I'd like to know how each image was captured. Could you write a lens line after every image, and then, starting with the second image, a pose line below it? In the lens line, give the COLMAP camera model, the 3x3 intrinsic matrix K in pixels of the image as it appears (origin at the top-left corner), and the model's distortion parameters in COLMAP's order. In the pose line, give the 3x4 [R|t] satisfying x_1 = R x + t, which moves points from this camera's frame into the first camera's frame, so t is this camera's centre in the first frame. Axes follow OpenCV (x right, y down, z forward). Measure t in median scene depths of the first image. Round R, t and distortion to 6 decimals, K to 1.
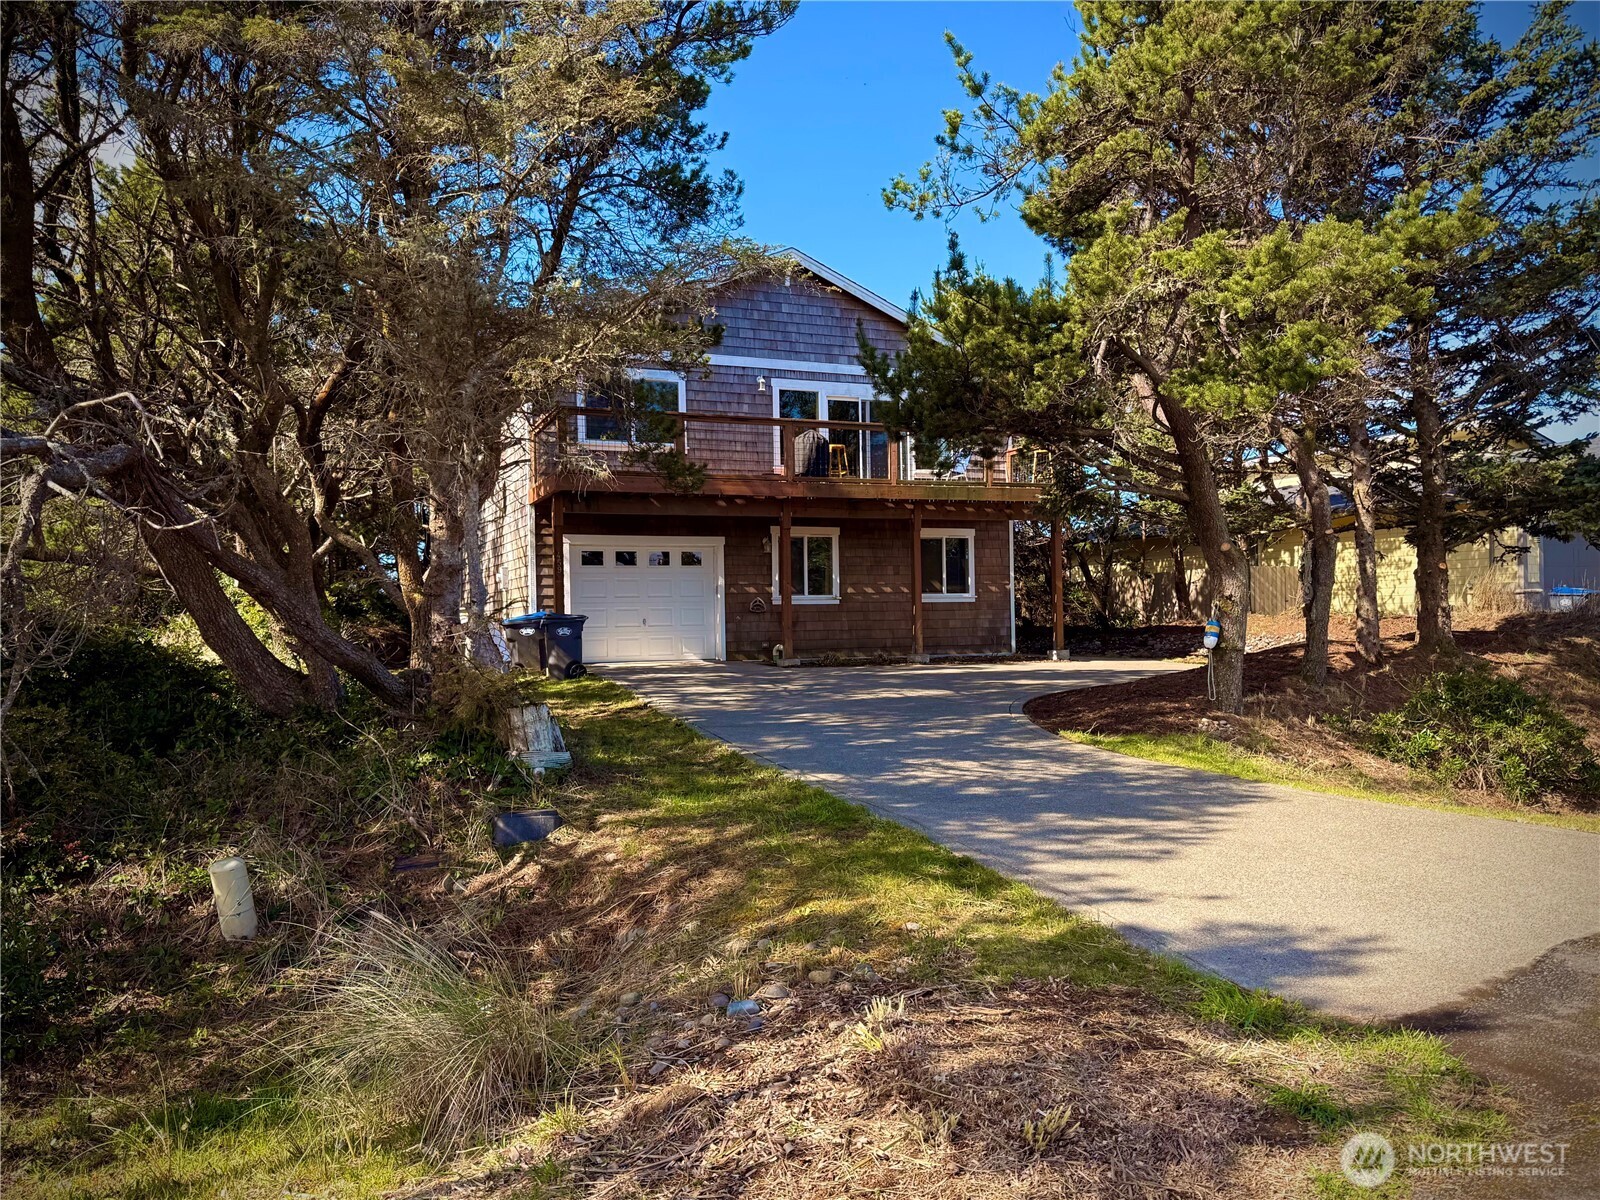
lens RADIAL K [[1113.8, 0, 829.4], [0, 1113.8, 618.0], [0, 0, 1]] dist [0.002935, -0.037253]
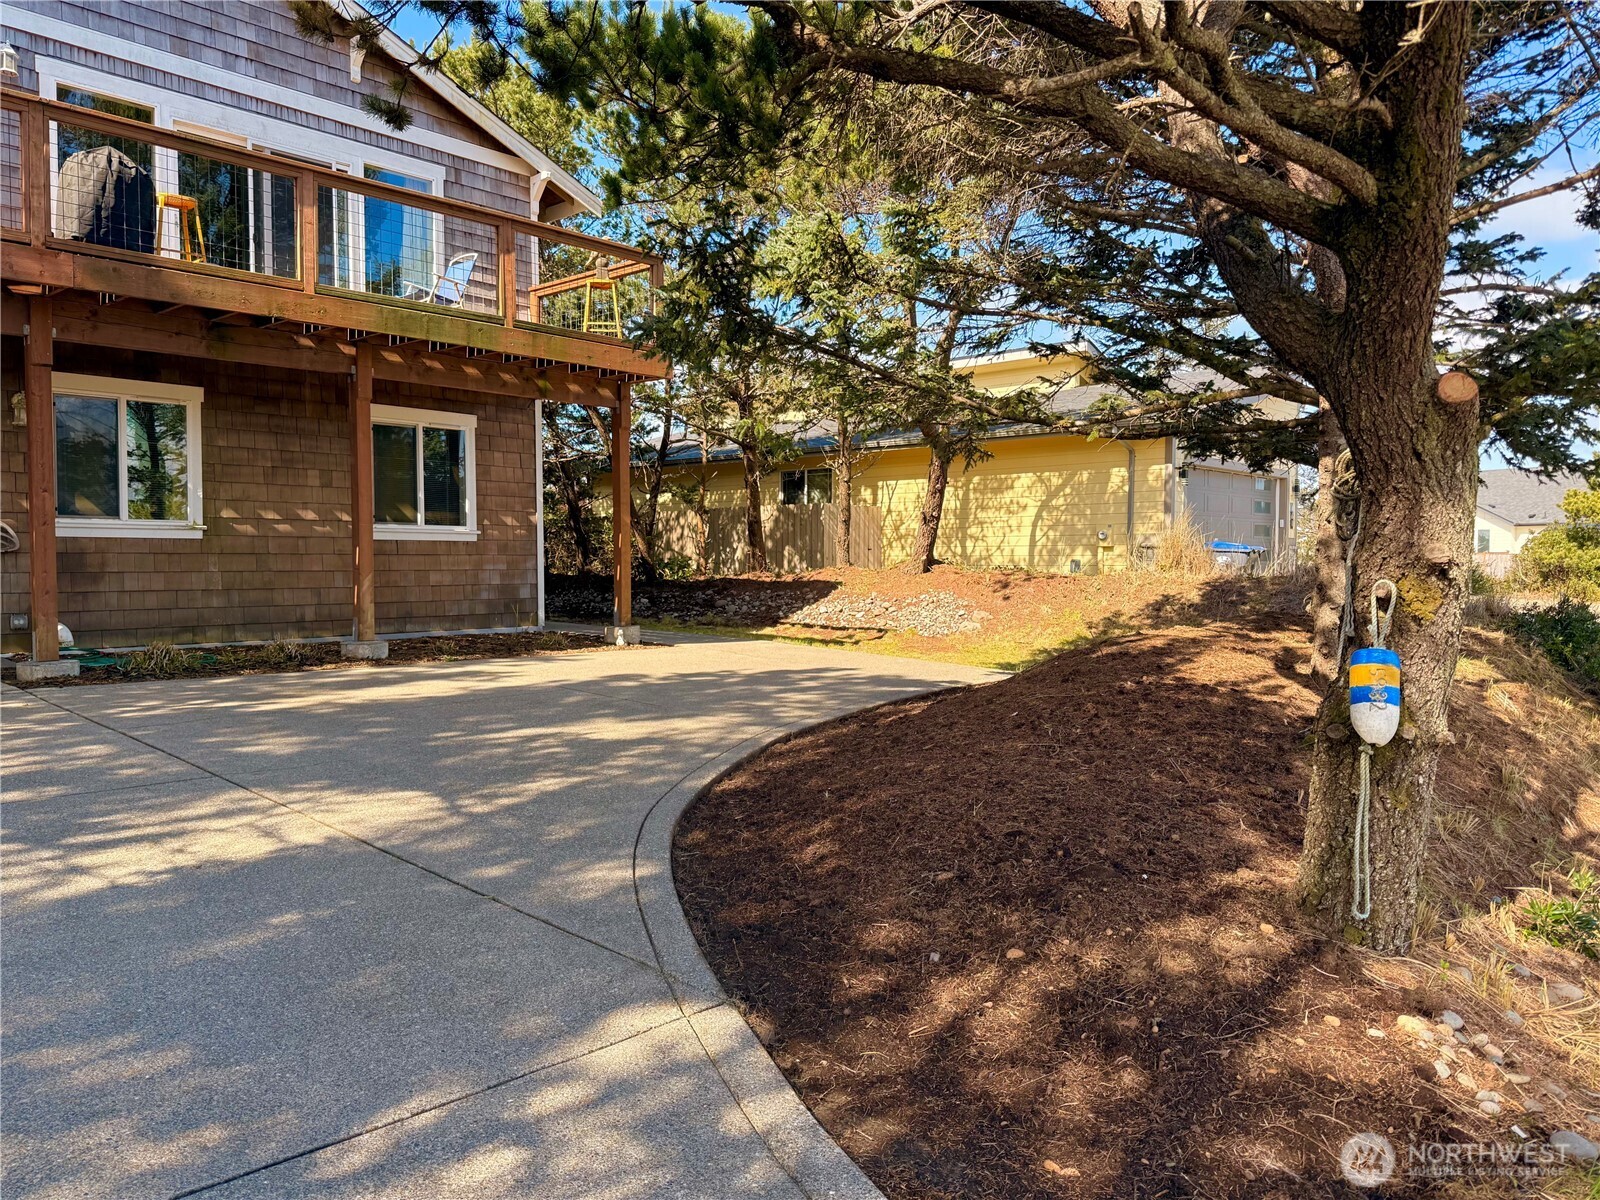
lens RADIAL K [[1113.8, 0, 829.4], [0, 1113.8, 618.0], [0, 0, 1]] dist [0.002935, -0.037253]
pose [[0.898444, -0.004109, 0.439069, 0.043516], [-0.020488, 0.998475, 0.051267, -0.008548], [-0.438610, -0.055056, 0.896989, 0.417824]]
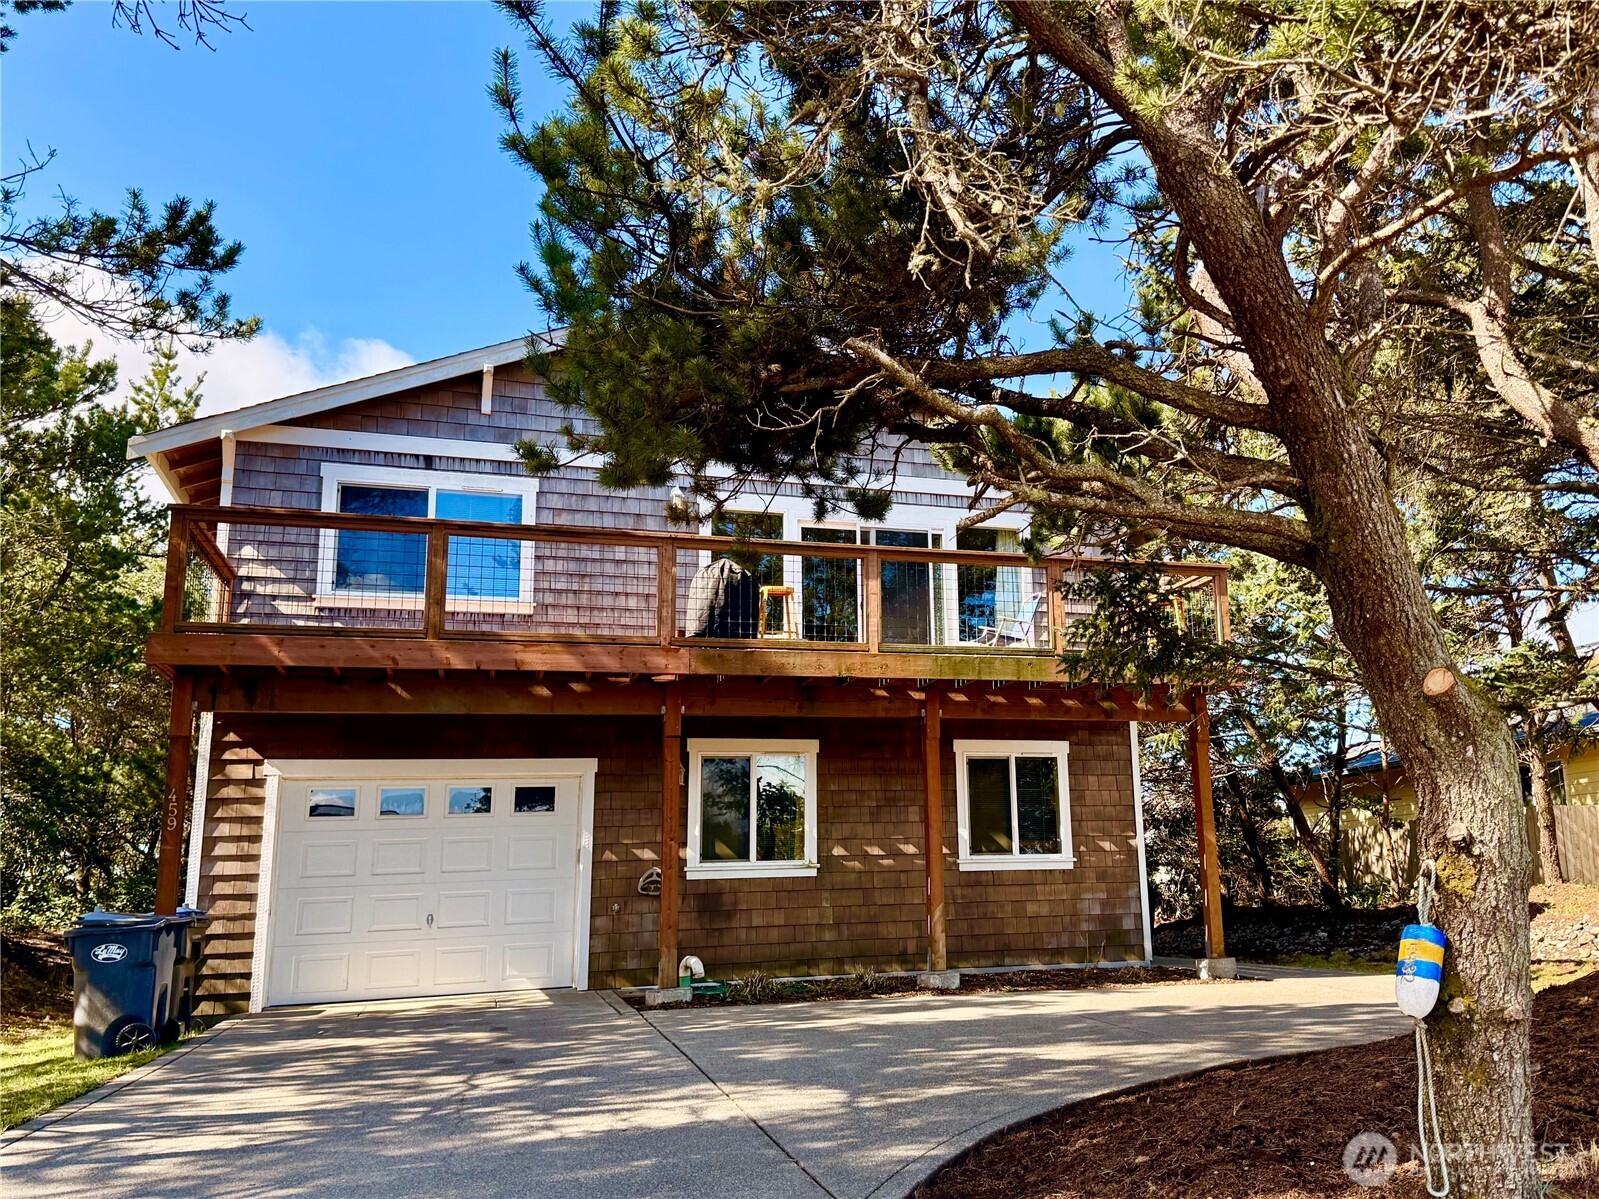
lens RADIAL K [[1325.5, 0, 970.5], [0, 1325.5, 600.1], [0, 0, 1]] dist [0.066991, -0.005441]
pose [[0.998483, -0.025672, -0.048718, 0.122830], [0.014616, 0.976502, -0.215014, -0.003371], [0.053093, 0.213975, 0.975395, 0.322558]]
